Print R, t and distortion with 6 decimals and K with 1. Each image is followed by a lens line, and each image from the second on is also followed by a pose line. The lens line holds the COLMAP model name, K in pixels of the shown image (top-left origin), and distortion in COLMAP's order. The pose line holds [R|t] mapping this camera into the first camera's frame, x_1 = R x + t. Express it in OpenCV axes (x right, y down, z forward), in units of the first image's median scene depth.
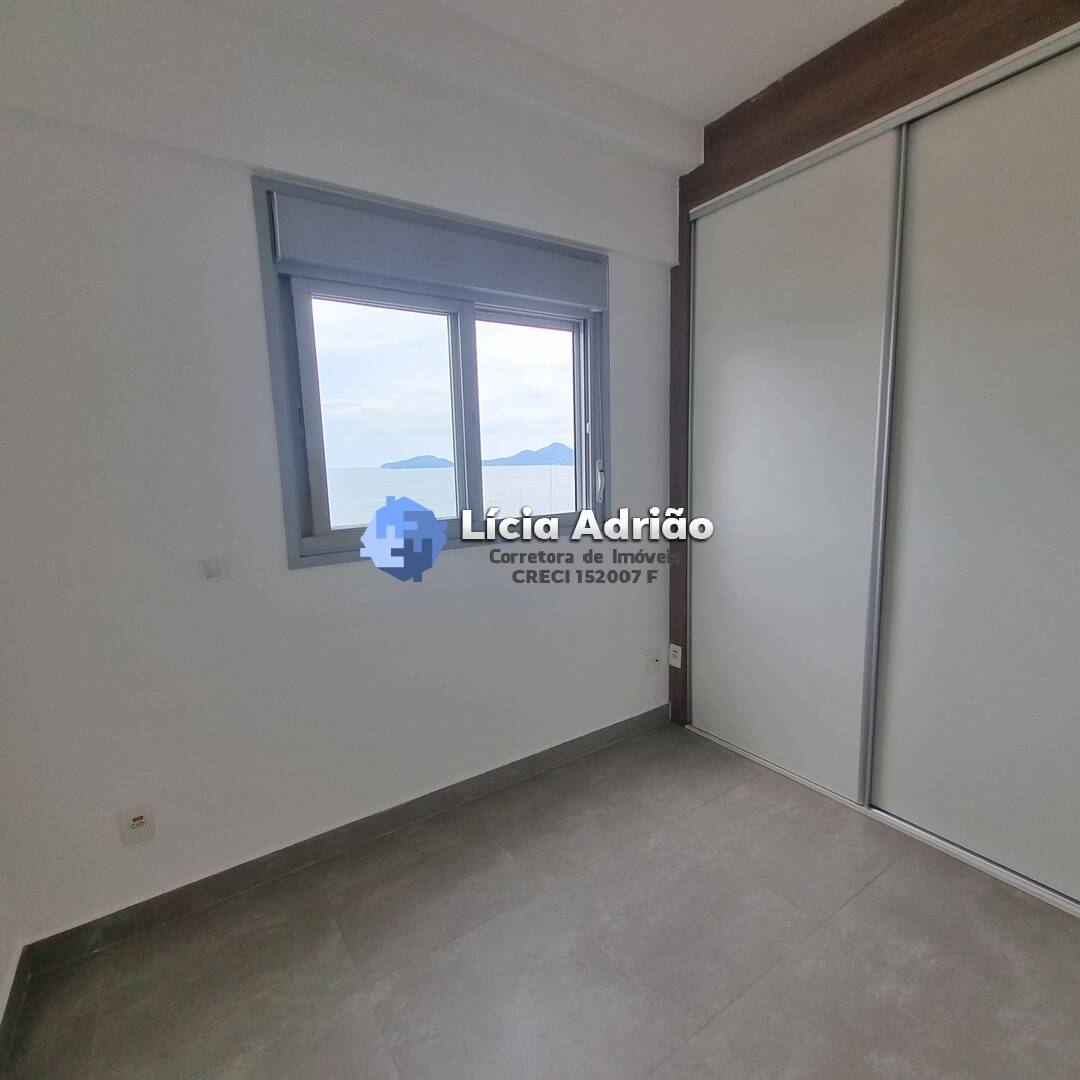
lens RADIAL K [[556.7, 0, 531.8], [0, 556.7, 536.1], [0, 0, 1]] dist [0.003050, -0.000460]
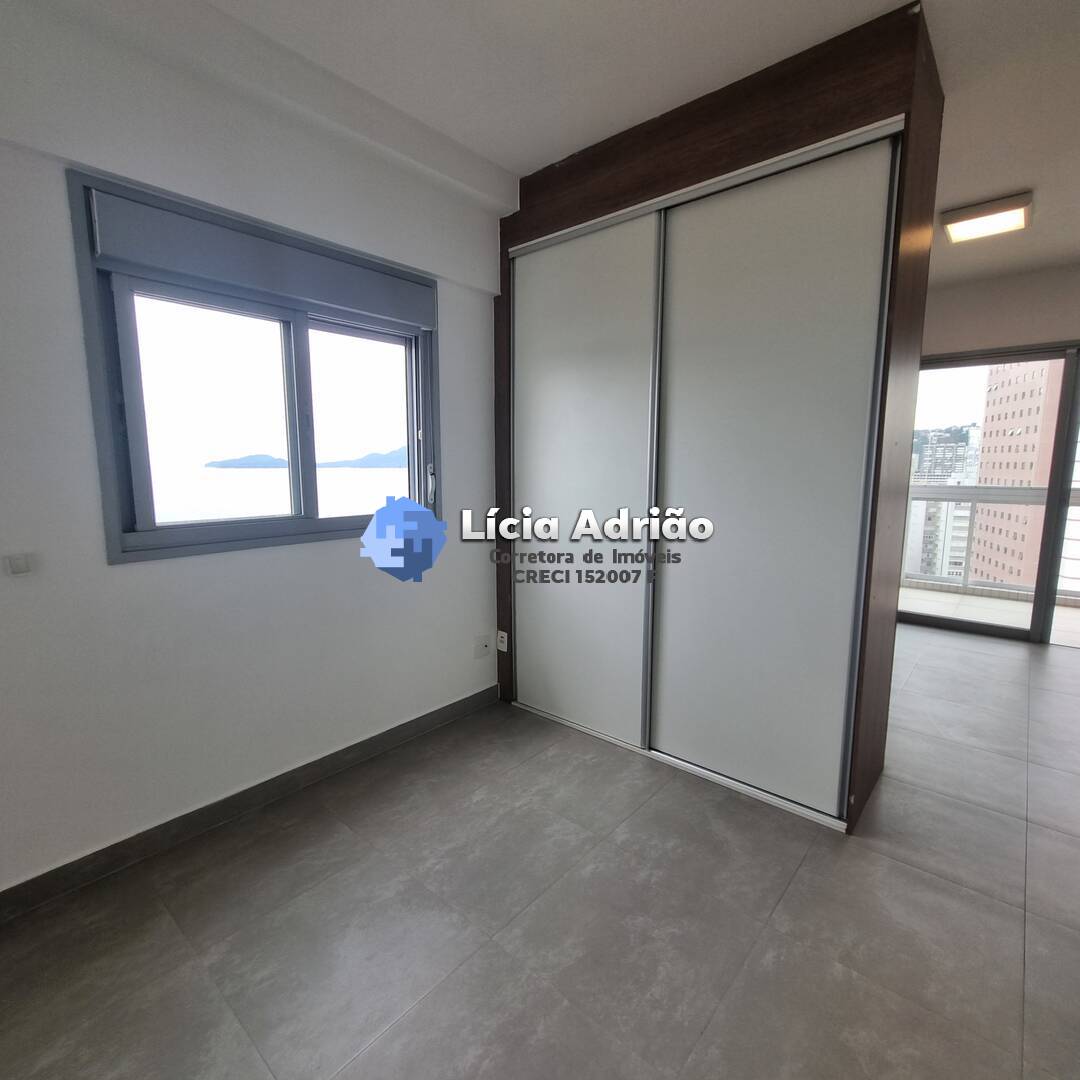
lens RADIAL K [[555.7, 0, 526.9], [0, 555.7, 540.3], [0, 0, 1]] dist [0.000896, -0.000640]
pose [[0.967322, -0.006039, 0.253479, 0.030479], [0.007015, 0.999971, -0.002948, 0.020975], [-0.253453, 0.004630, 0.967337, -0.130804]]
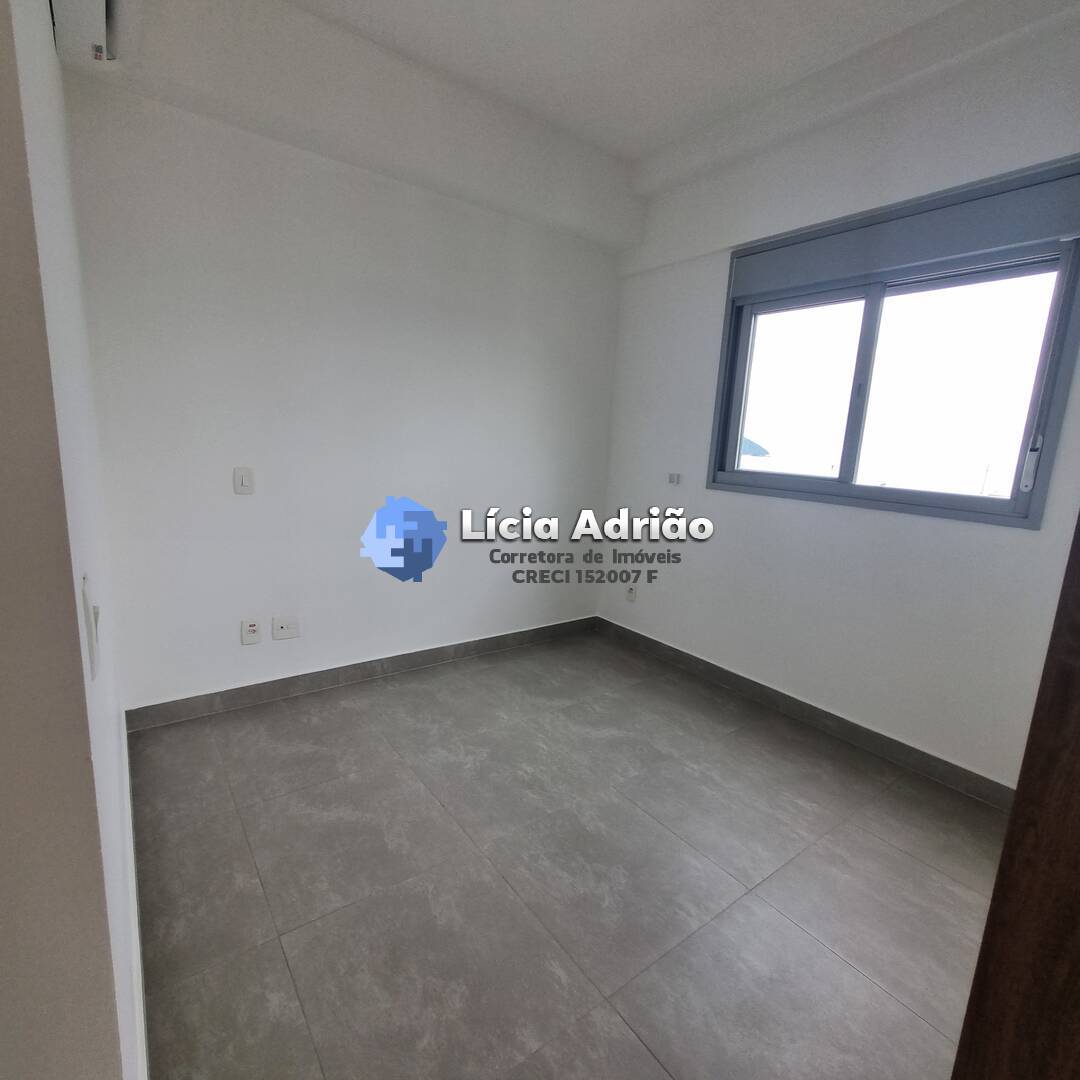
lens RADIAL K [[553.9, 0, 538.4], [0, 553.9, 541.8], [0, 0, 1]] dist [-0.001032, -0.007689]
pose [[0.056552, 0.214086, -0.975176, 1.024711], [-0.193893, 0.960499, 0.199619, -0.016259], [0.979391, 0.177791, 0.095828, 0.329783]]
